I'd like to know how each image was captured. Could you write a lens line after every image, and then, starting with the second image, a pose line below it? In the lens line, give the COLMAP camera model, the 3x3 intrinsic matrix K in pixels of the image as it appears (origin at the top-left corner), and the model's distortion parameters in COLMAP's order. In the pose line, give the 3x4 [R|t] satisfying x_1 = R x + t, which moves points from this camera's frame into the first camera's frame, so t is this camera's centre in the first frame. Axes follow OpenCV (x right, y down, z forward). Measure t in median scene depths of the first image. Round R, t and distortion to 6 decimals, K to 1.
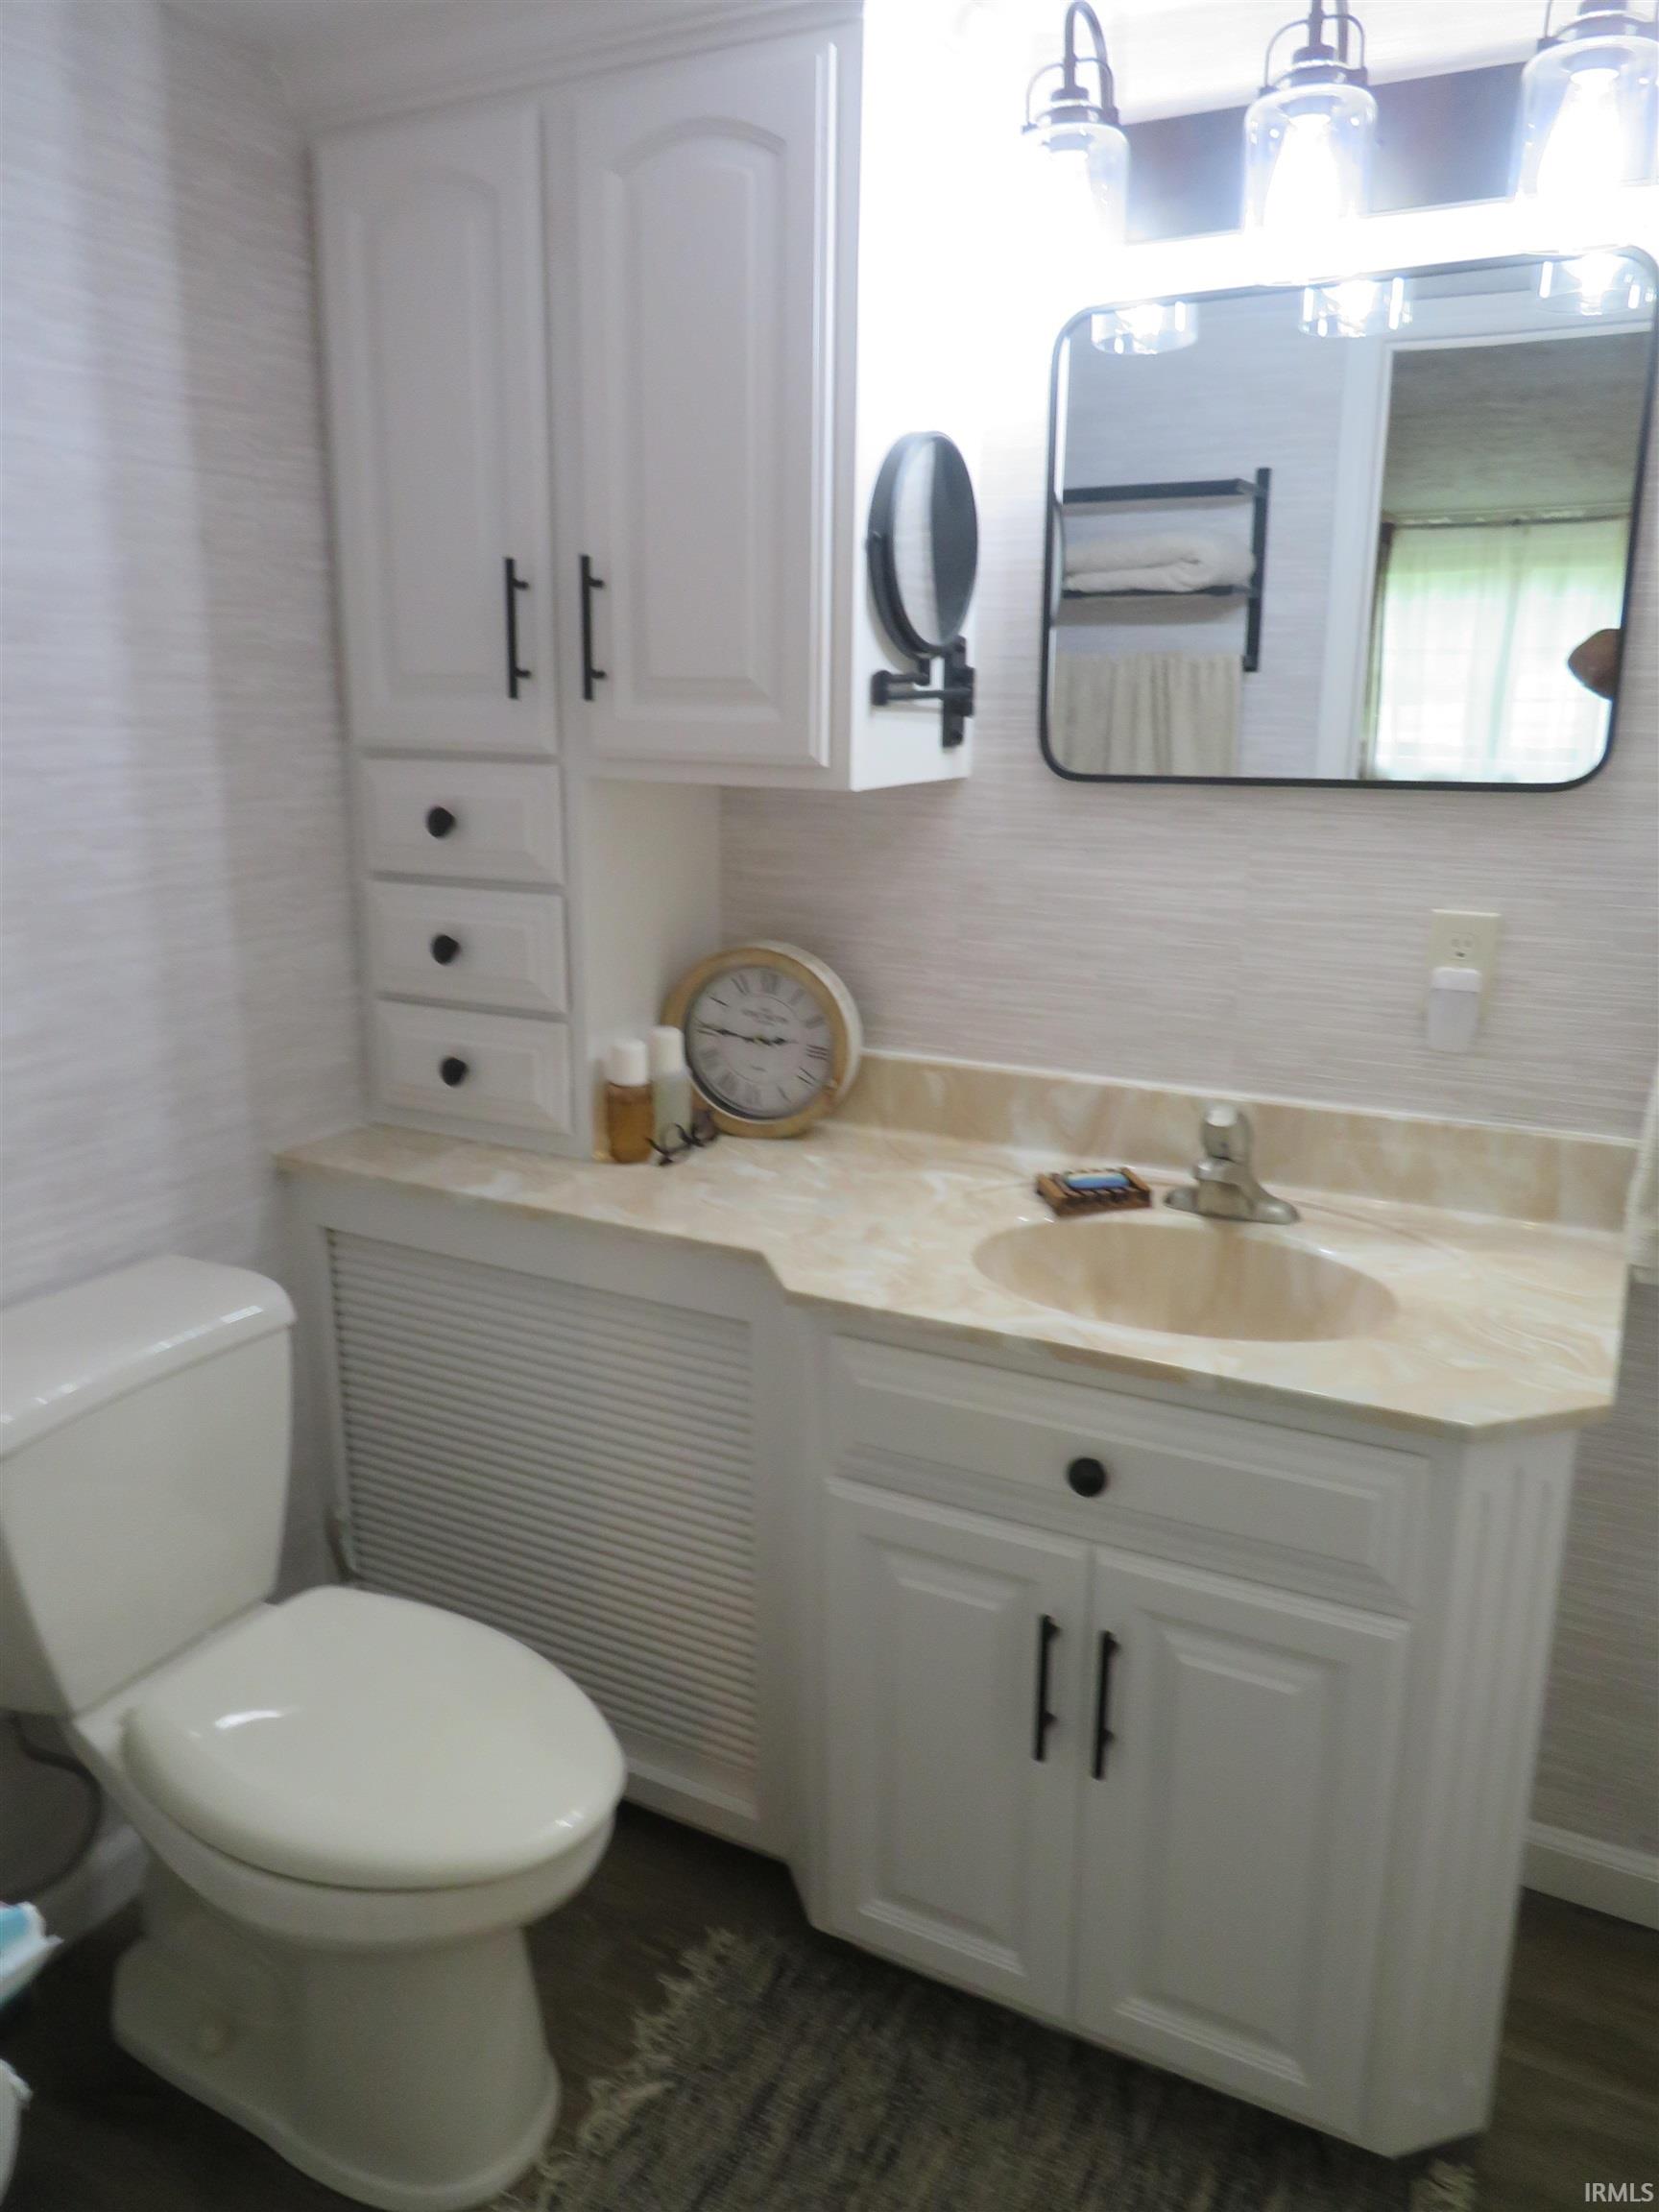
lens RADIAL K [[1634.4, 0, 829.5], [0, 1634.4, 1106.0], [0, 0, 1]] dist [-0.005683, -0.003617]
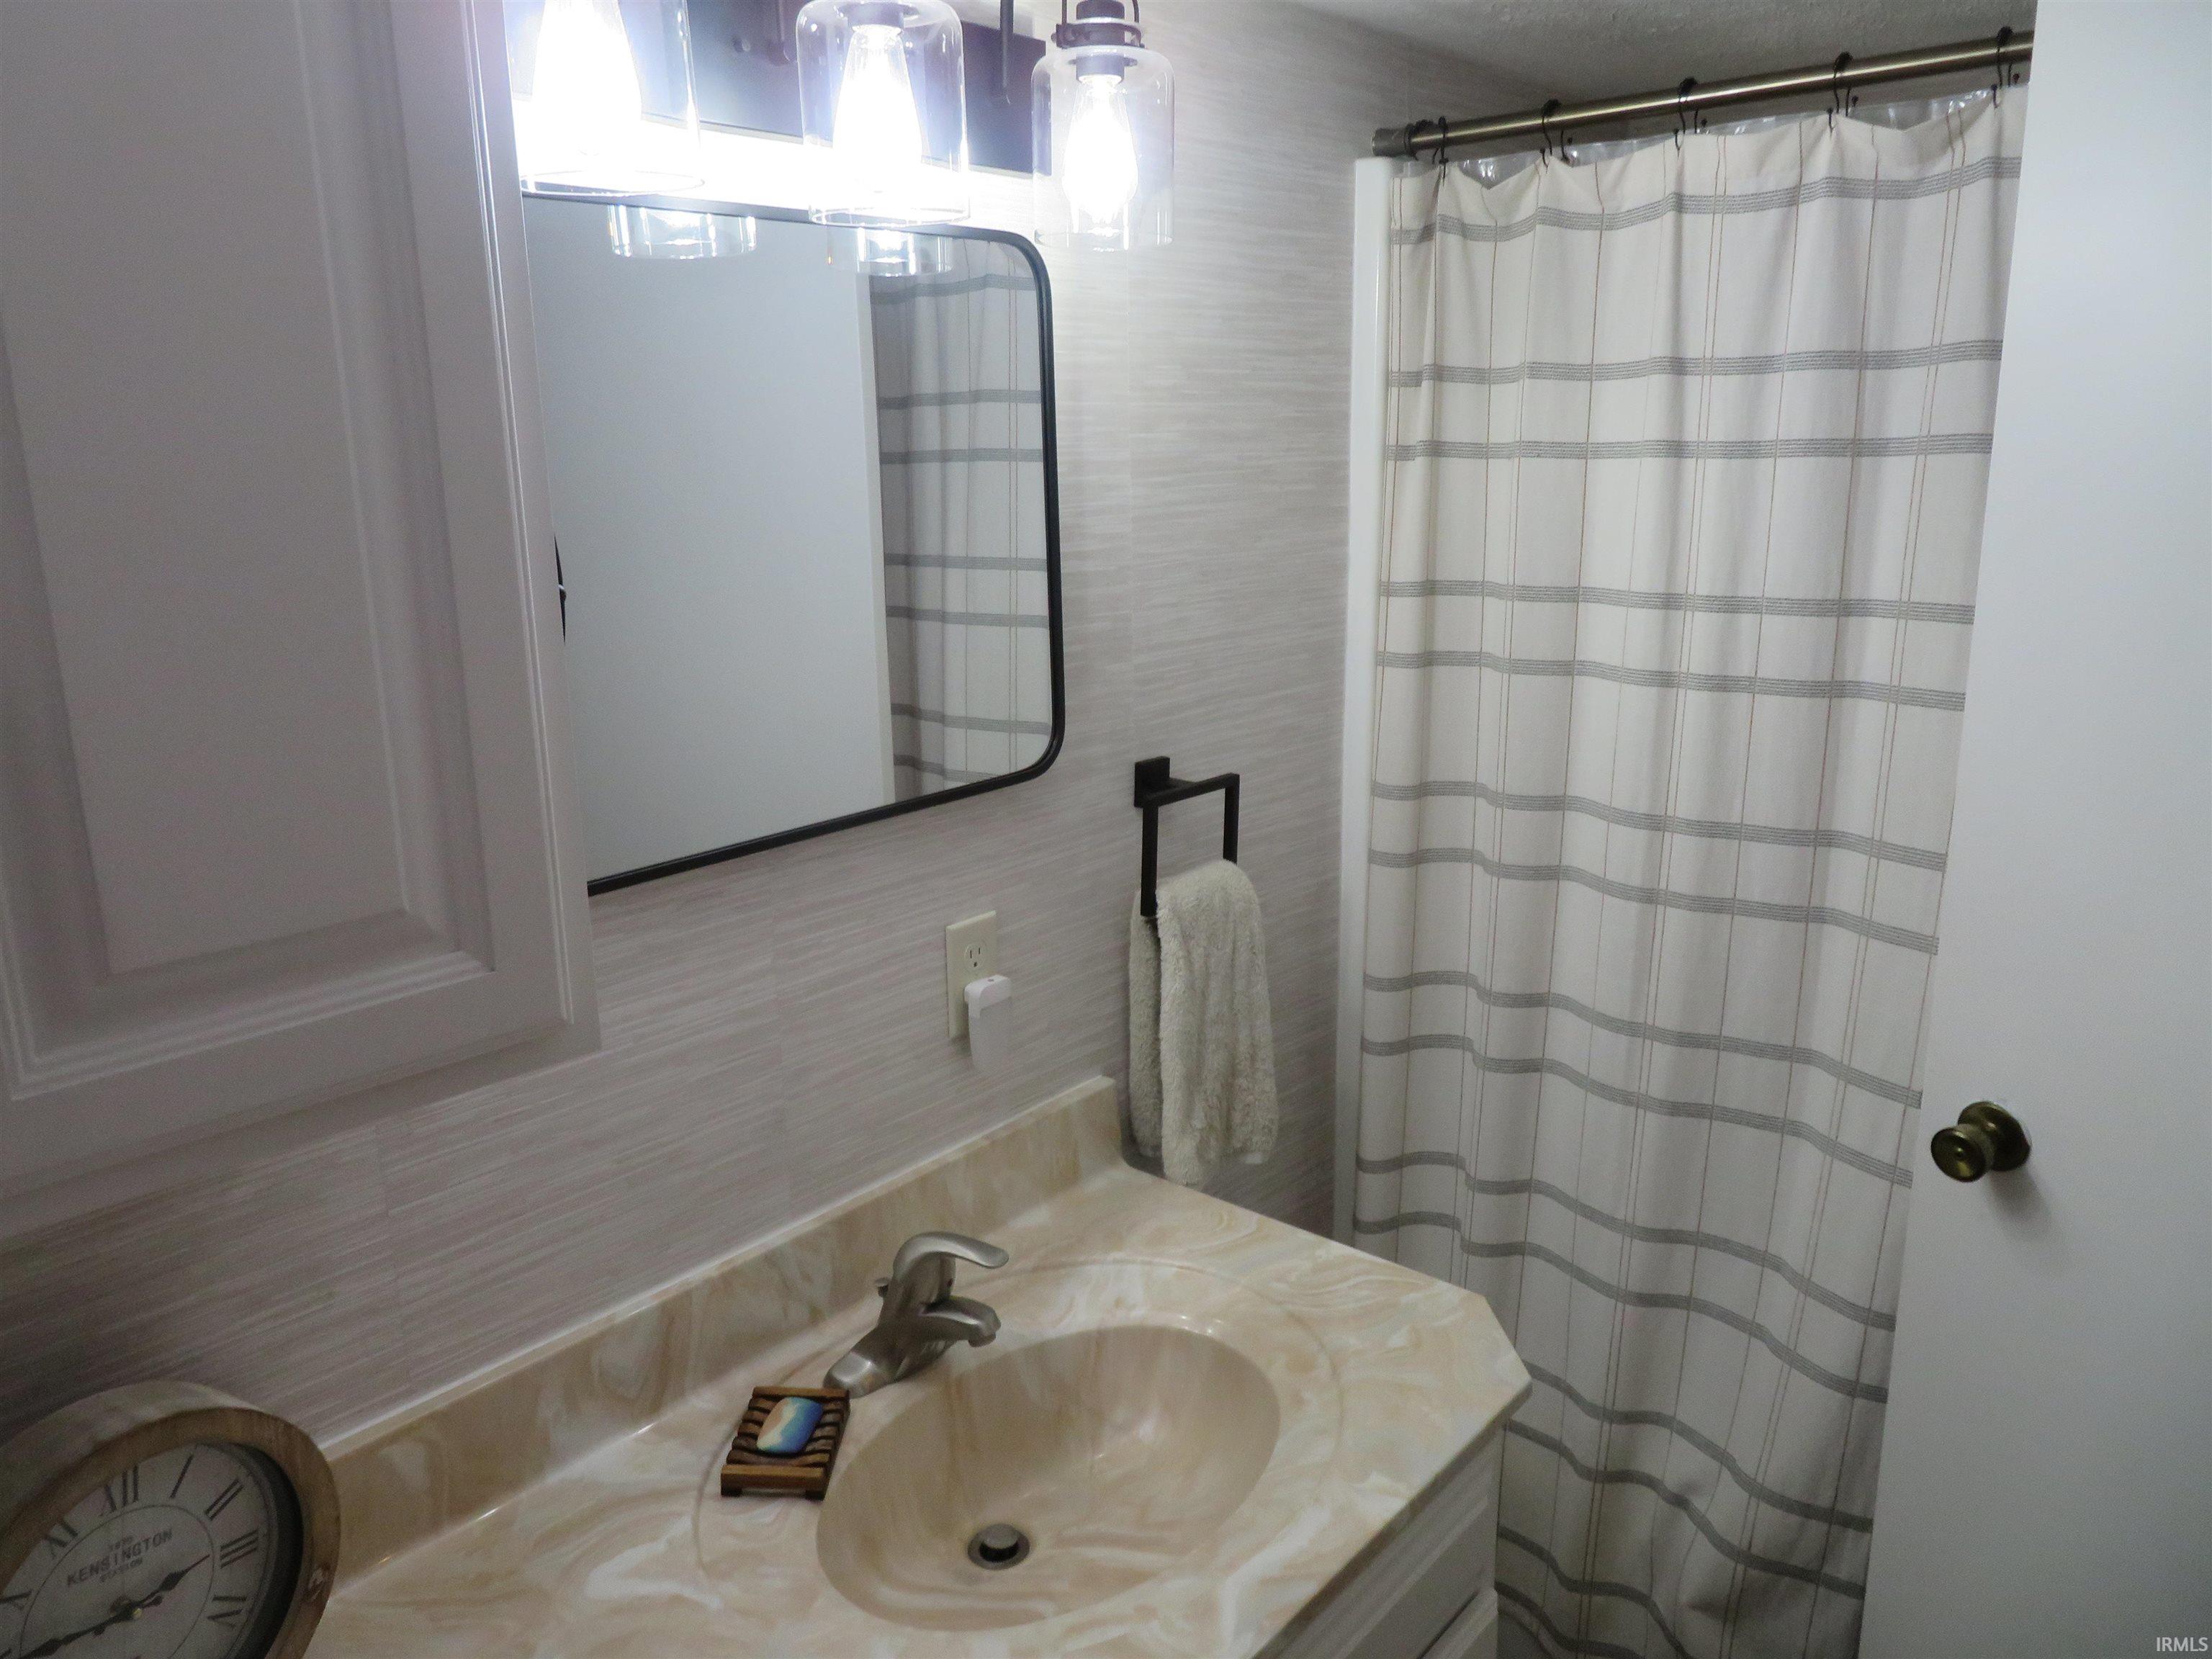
lens RADIAL K [[1634.4, 0, 1106.0], [0, 1634.4, 829.5], [0, 0, 1]] dist [-0.005683, -0.003617]
pose [[0.190373, -0.247354, 0.950039, -0.426850], [0.251507, 0.947728, 0.196355, -0.309152], [-0.948948, 0.201561, 0.242633, 0.659825]]
